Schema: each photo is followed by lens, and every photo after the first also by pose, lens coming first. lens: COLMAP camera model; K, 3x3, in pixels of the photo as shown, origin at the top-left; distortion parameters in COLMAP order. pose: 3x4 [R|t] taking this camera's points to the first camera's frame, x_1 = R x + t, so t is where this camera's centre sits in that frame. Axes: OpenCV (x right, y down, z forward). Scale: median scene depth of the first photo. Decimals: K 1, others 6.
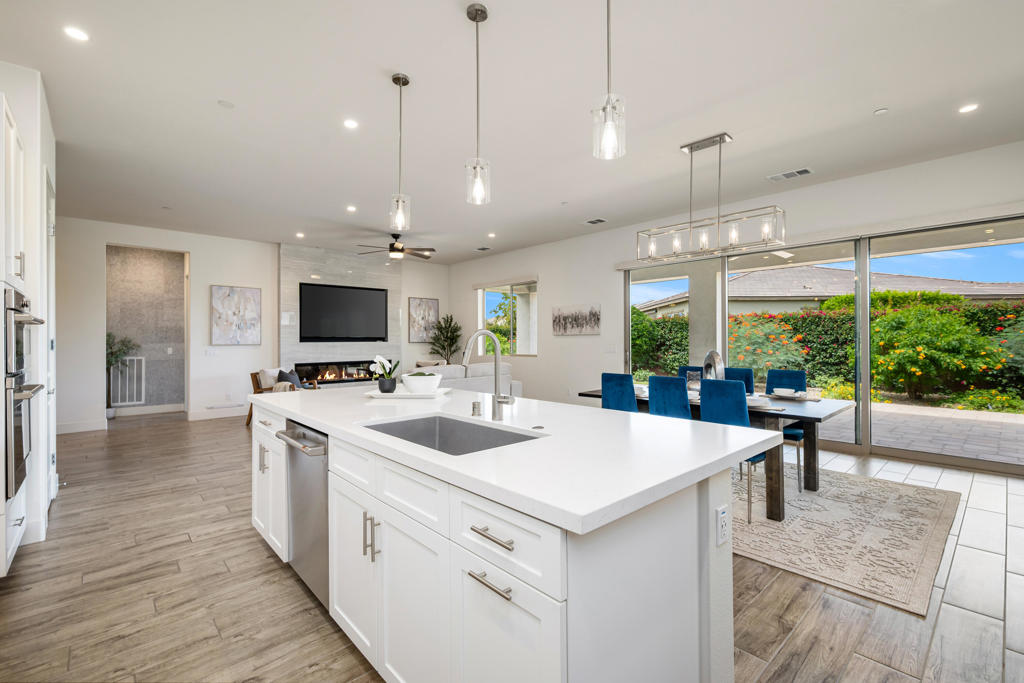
lens RADIAL K [[452.7, 0, 512.0], [0, 452.7, 339.6], [0, 0, 1]] dist [-0.000125, -0.000483]
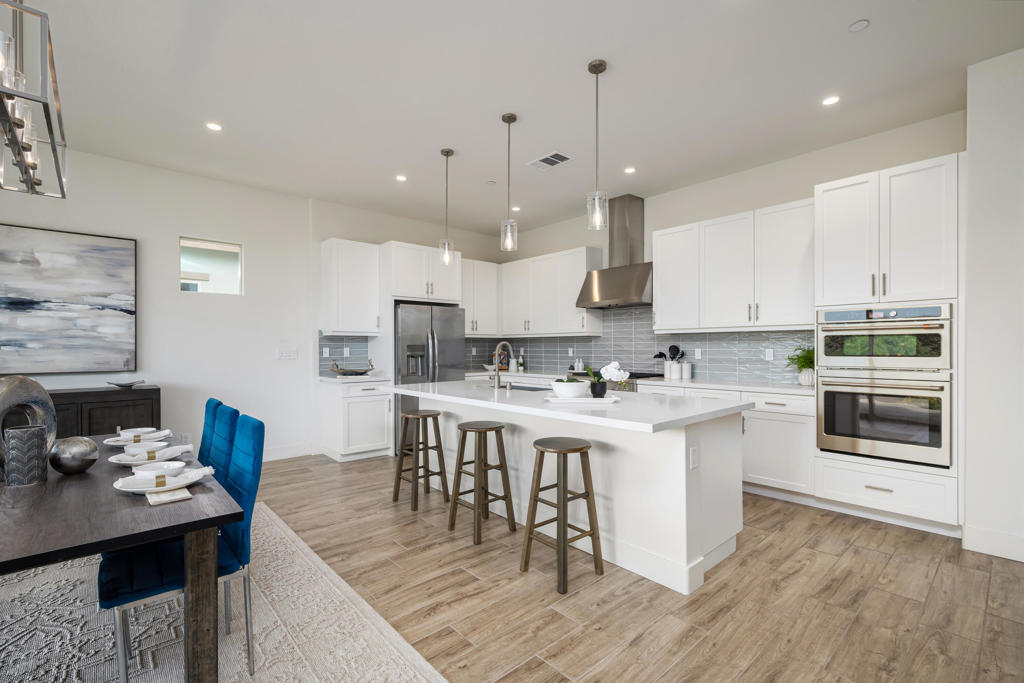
lens RADIAL K [[461.4, 0, 512.8], [0, 461.4, 345.5], [0, 0, 1]] dist [0.000464, 0.000397]
pose [[-0.999907, 0.008065, 0.010989, -0.032664], [0.008050, 0.999967, -0.001388, -0.000306], [-0.011000, -0.001299, -0.999939, 0.826593]]
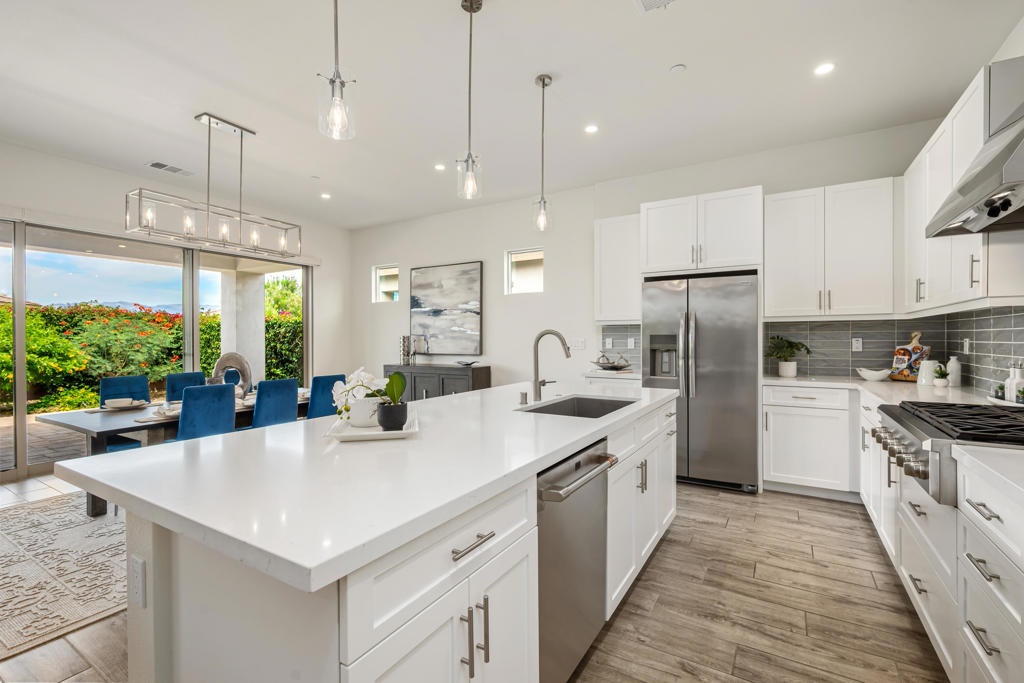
lens RADIAL K [[452.7, 0, 512.0], [0, 452.7, 339.6], [0, 0, 1]] dist [-0.000125, -0.000483]
pose [[-0.282139, 0.003665, 0.959367, -0.349021], [0.006781, 0.999975, -0.001826, 0.002064], [-0.959350, 0.005991, -0.282157, 0.401558]]
